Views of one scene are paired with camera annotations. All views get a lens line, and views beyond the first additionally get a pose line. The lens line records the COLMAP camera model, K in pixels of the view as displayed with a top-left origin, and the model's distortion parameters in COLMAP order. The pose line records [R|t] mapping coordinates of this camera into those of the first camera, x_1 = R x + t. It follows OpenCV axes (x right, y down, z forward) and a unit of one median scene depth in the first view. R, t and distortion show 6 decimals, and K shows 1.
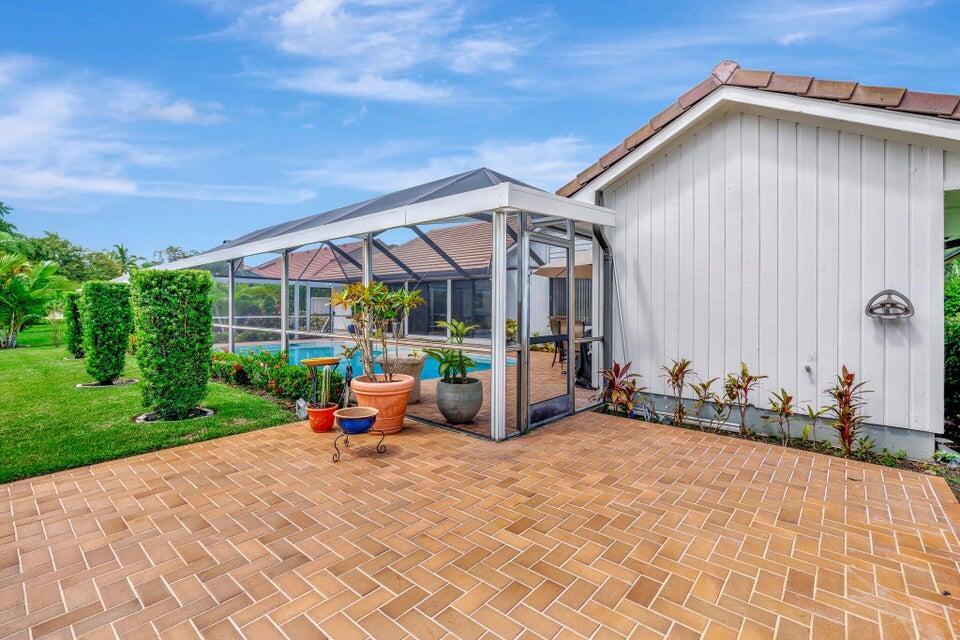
lens RADIAL K [[426.0, 0, 488.0], [0, 426.0, 312.8], [0, 0, 1]] dist [-0.005112, 0.003605]
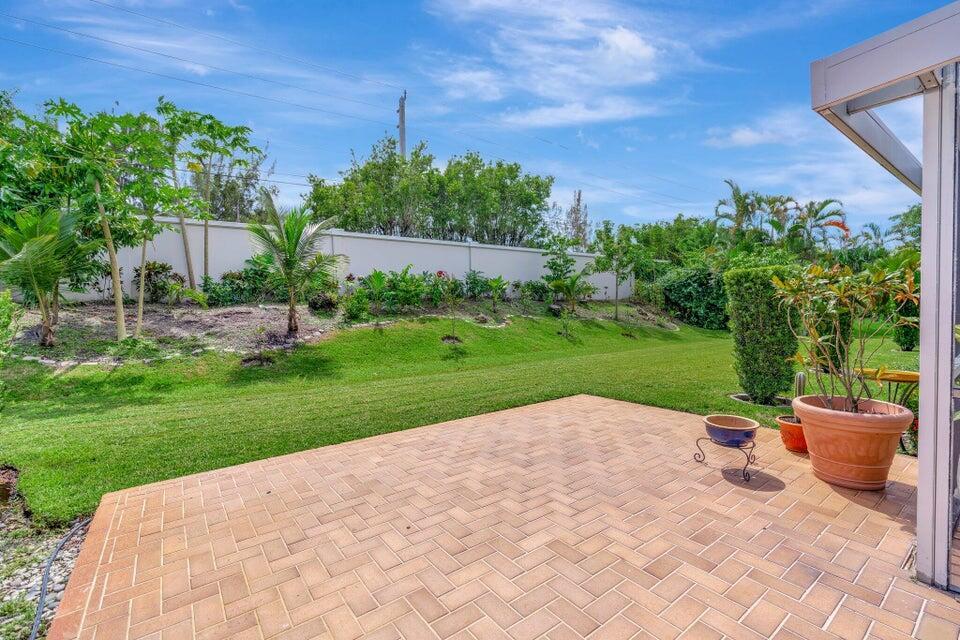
lens RADIAL K [[426.0, 0, 482.5], [0, 426.0, 318.4], [0, 0, 1]] dist [-0.005112, 0.003605]
pose [[-0.224420, 0.029632, -0.974042, 0.709064], [0.009398, 0.999557, 0.028243, -0.011790], [0.974447, -0.002816, -0.224599, 0.750434]]
